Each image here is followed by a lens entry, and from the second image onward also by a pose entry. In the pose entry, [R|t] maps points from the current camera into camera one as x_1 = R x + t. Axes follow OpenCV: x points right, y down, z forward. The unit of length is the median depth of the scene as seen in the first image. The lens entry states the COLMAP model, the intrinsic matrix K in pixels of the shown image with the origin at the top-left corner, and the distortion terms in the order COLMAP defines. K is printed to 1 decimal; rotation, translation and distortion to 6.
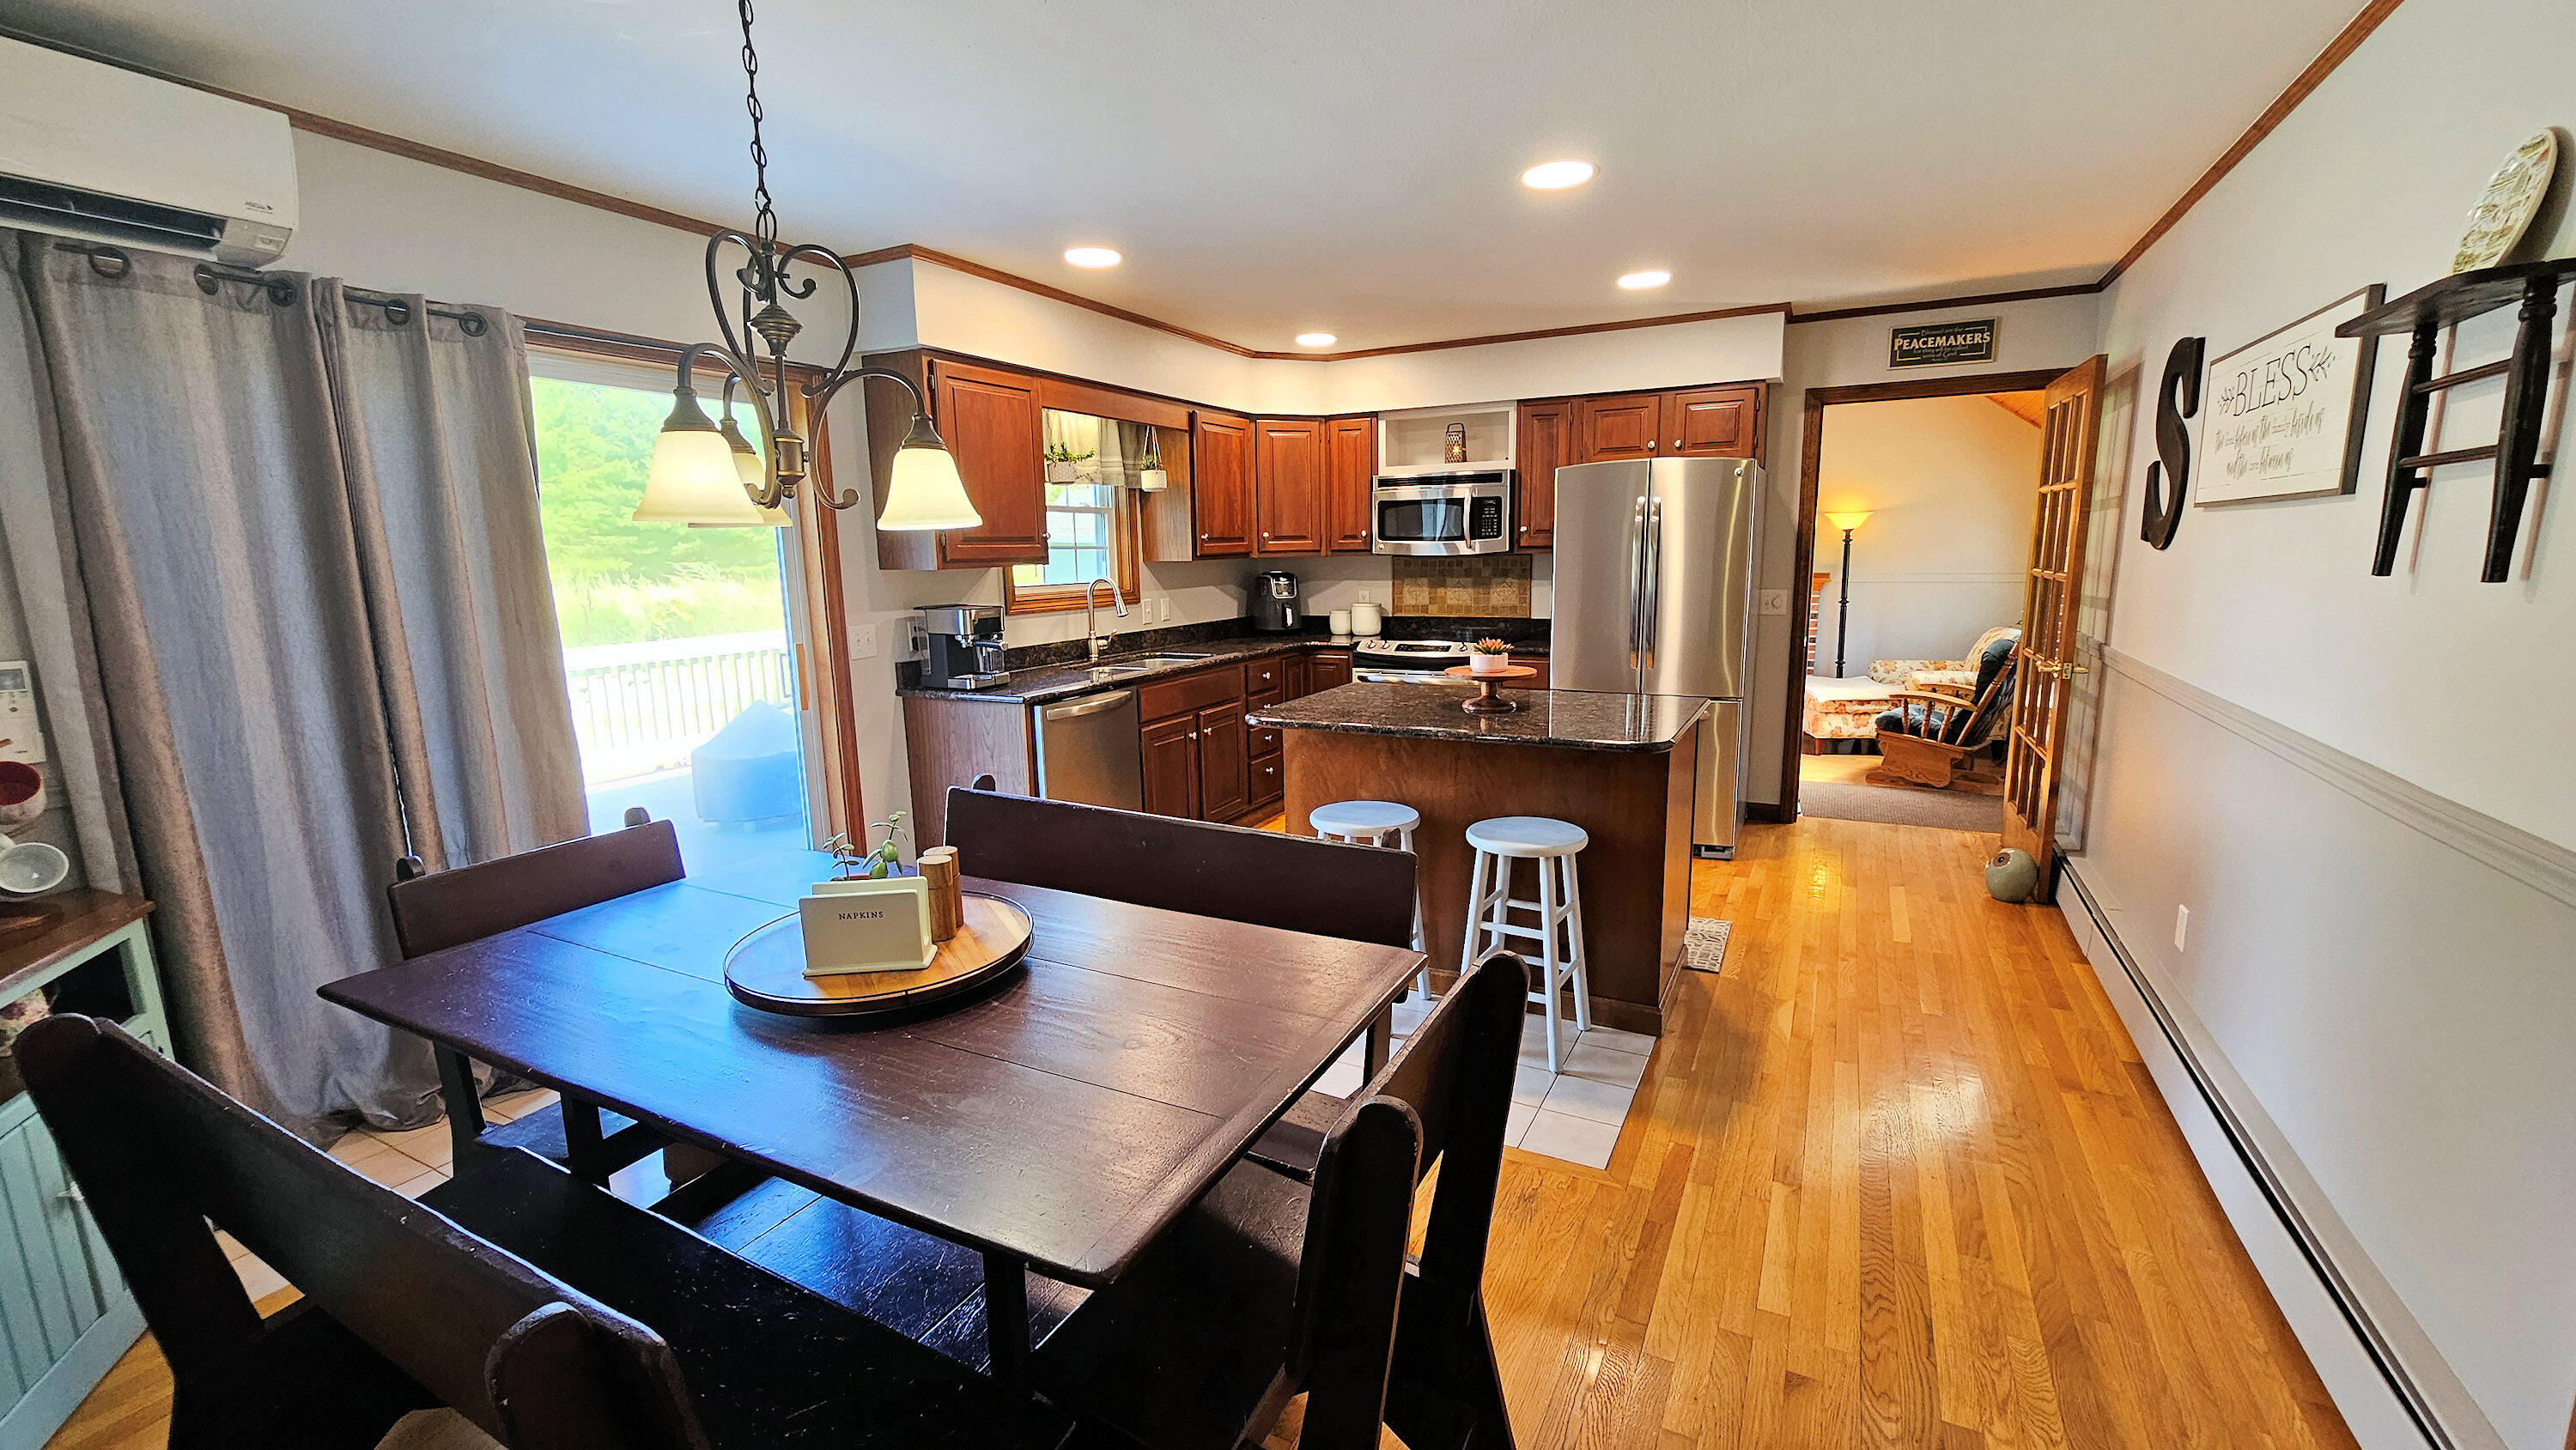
lens RADIAL K [[1068.5, 0, 1288.0], [0, 1068.5, 725.0], [0, 0, 1]] dist [0.001436, 0.000047]
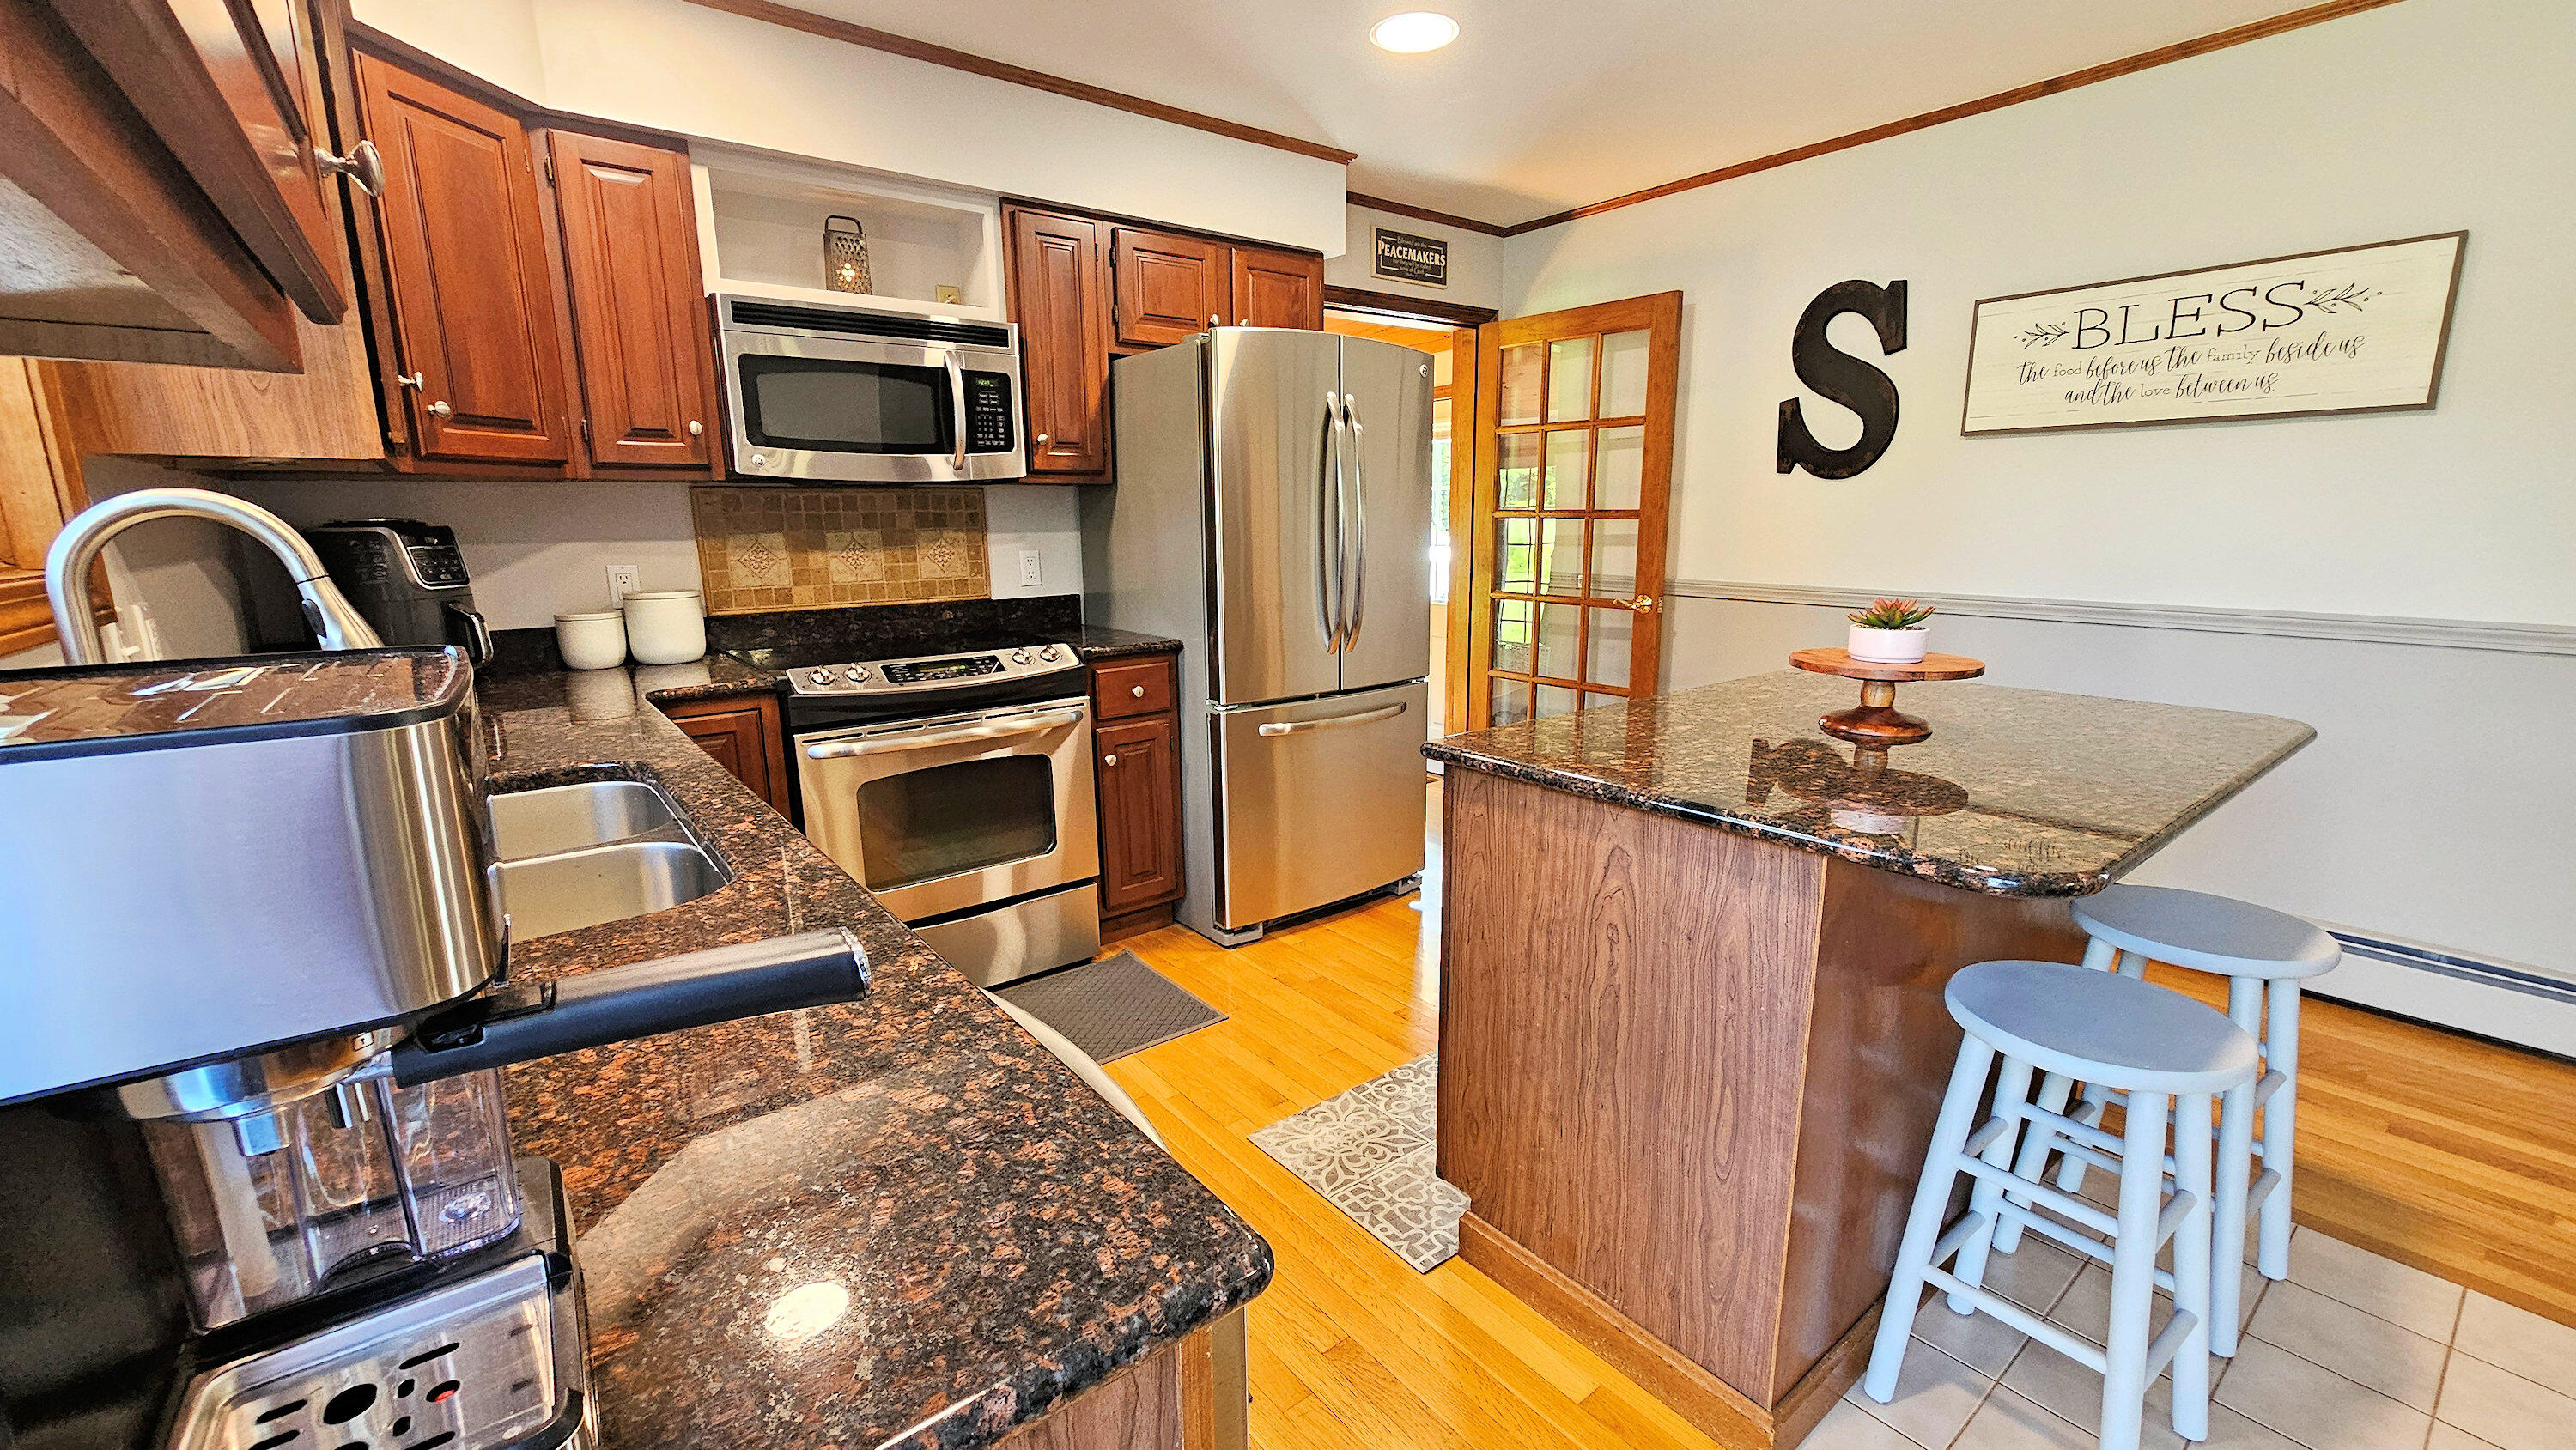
lens RADIAL K [[1056.8, 0, 1295.5], [0, 1056.8, 723.0], [0, 0, 1]] dist [0.000348, 0.000138]
pose [[0.412009, -0.164576, 0.896194, -0.261118], [0.152614, 0.982123, 0.110195, -0.081094], [-0.898308, 0.091370, 0.429761, 0.689133]]
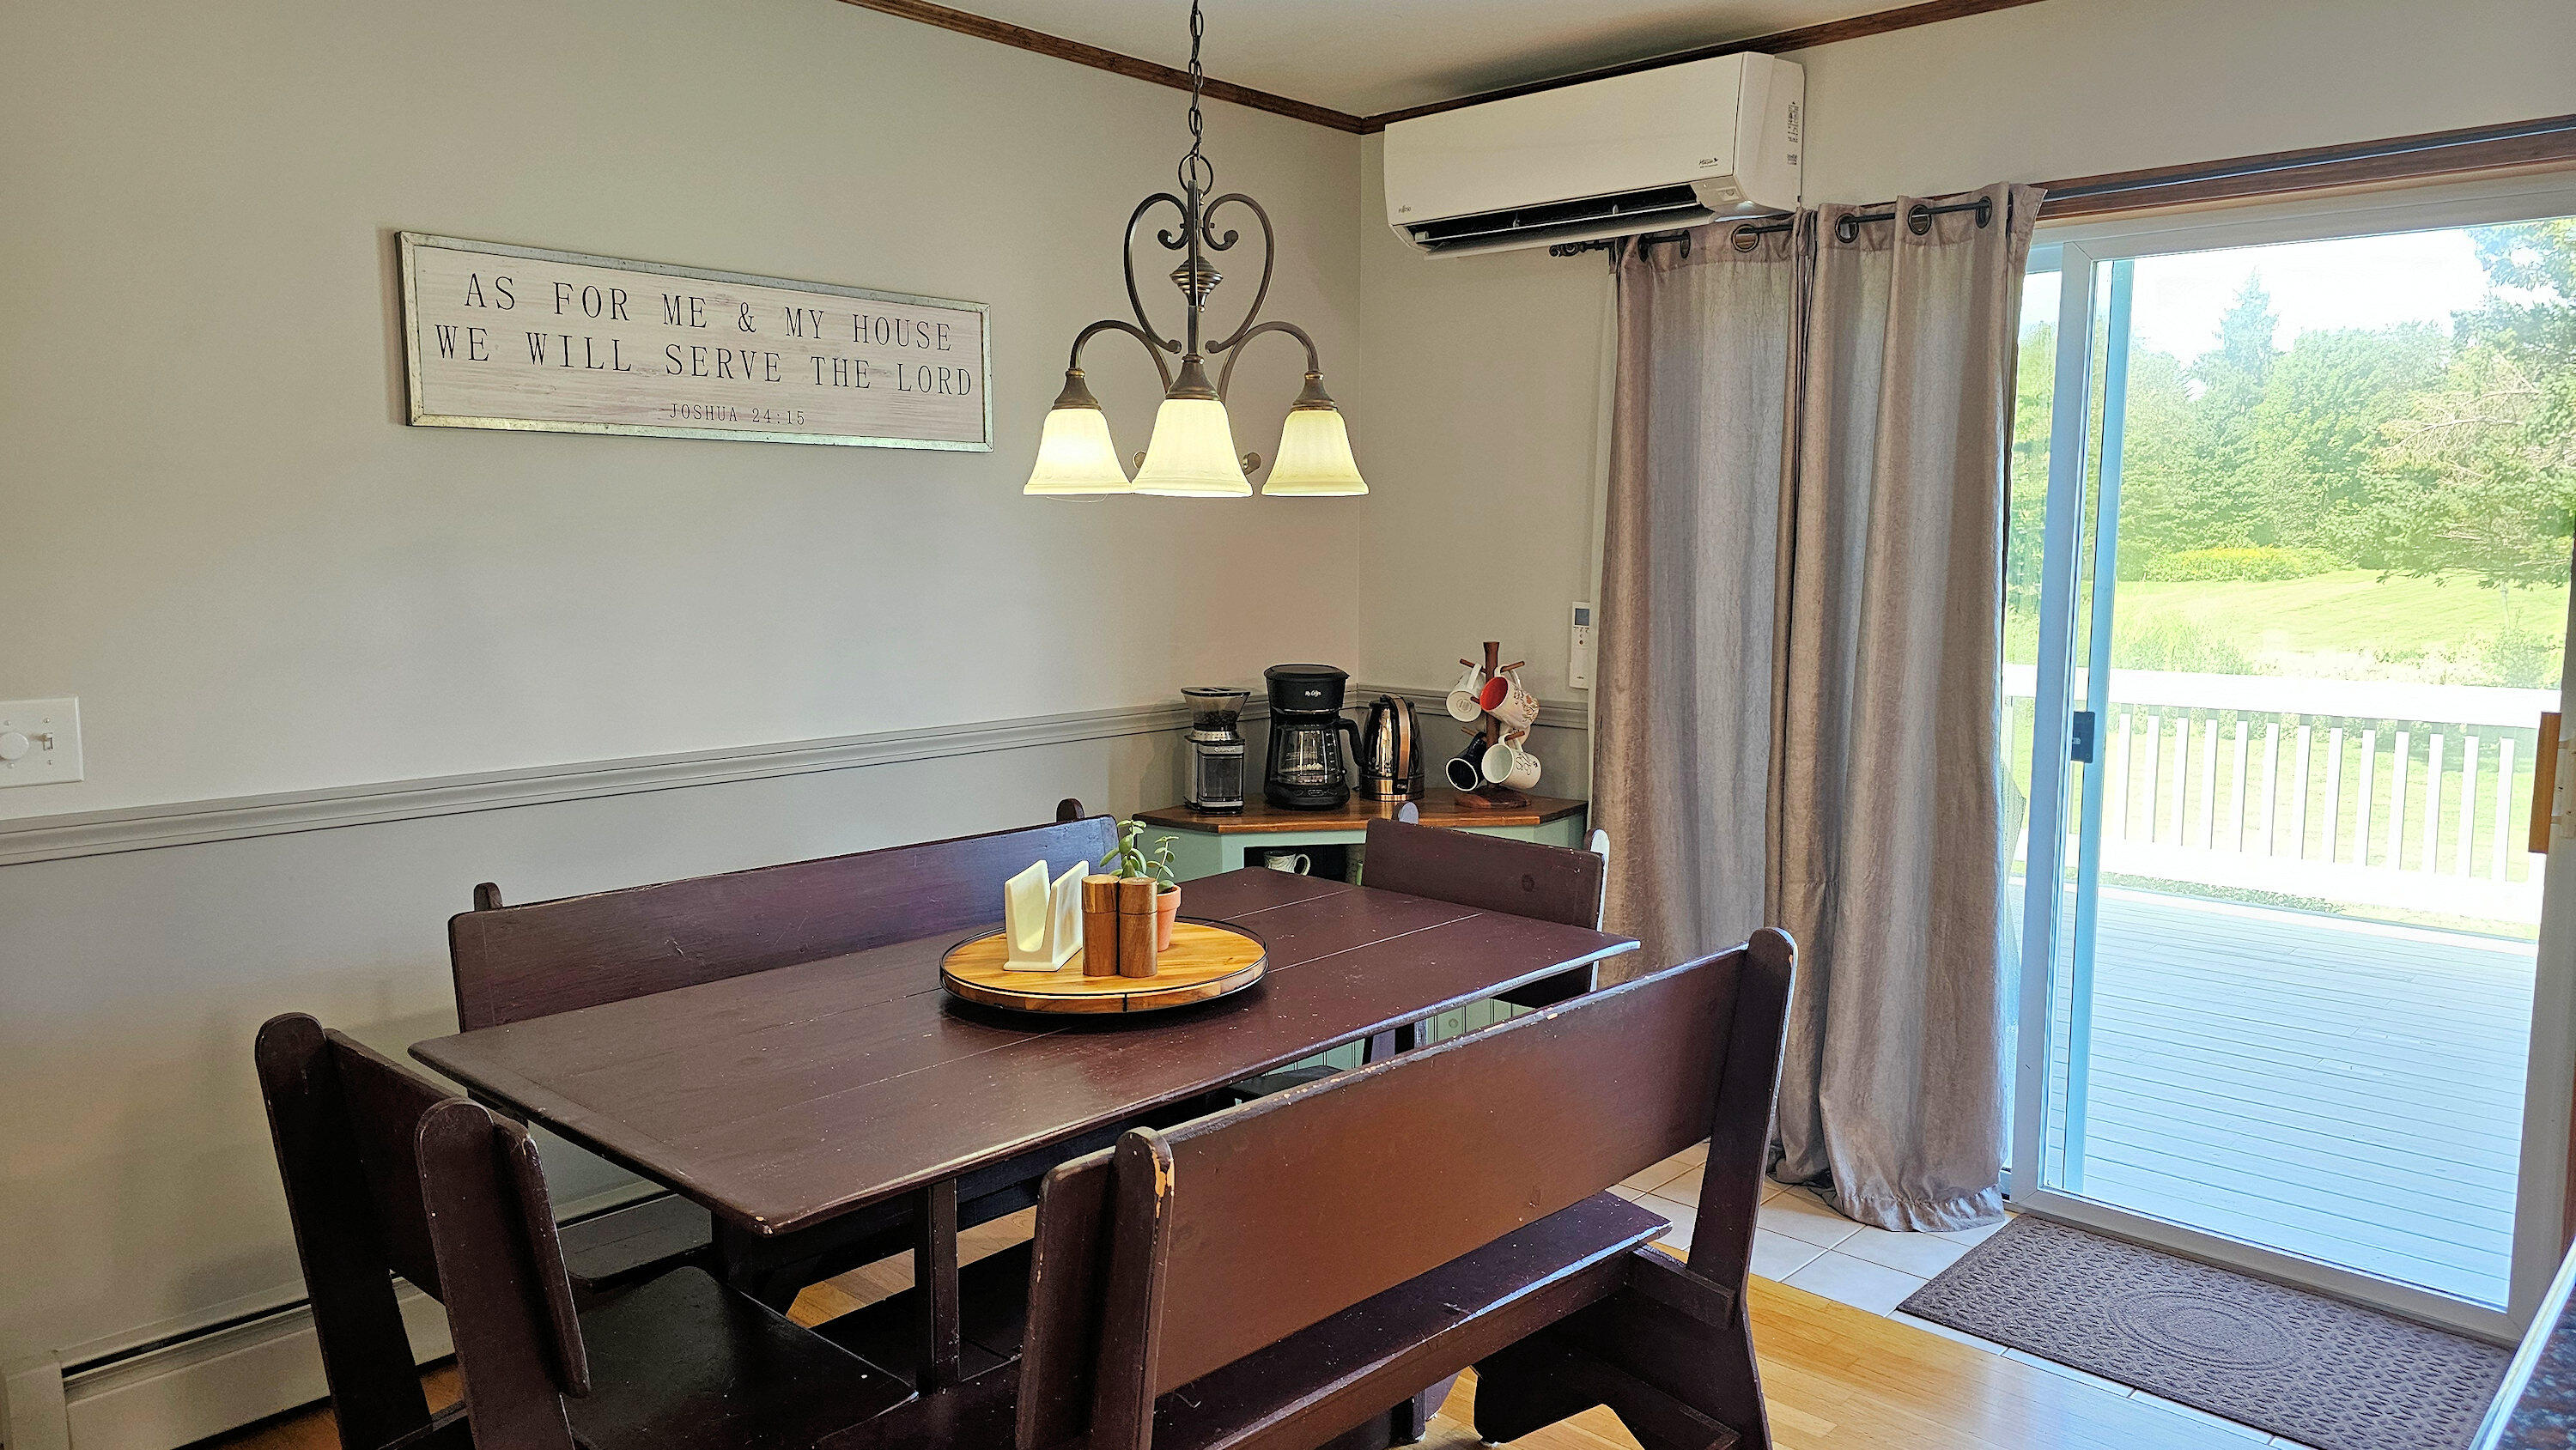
lens RADIAL K [[1718.6, 0, 1335.9], [0, 1718.6, 725.0], [0, 0, 1]] dist [0.079963, -0.062844]
pose [[-0.252295, 0.128260, -0.959112, 0.308532], [-0.158090, 0.972396, 0.171623, -0.086920], [0.954649, 0.194926, -0.225054, 0.487147]]
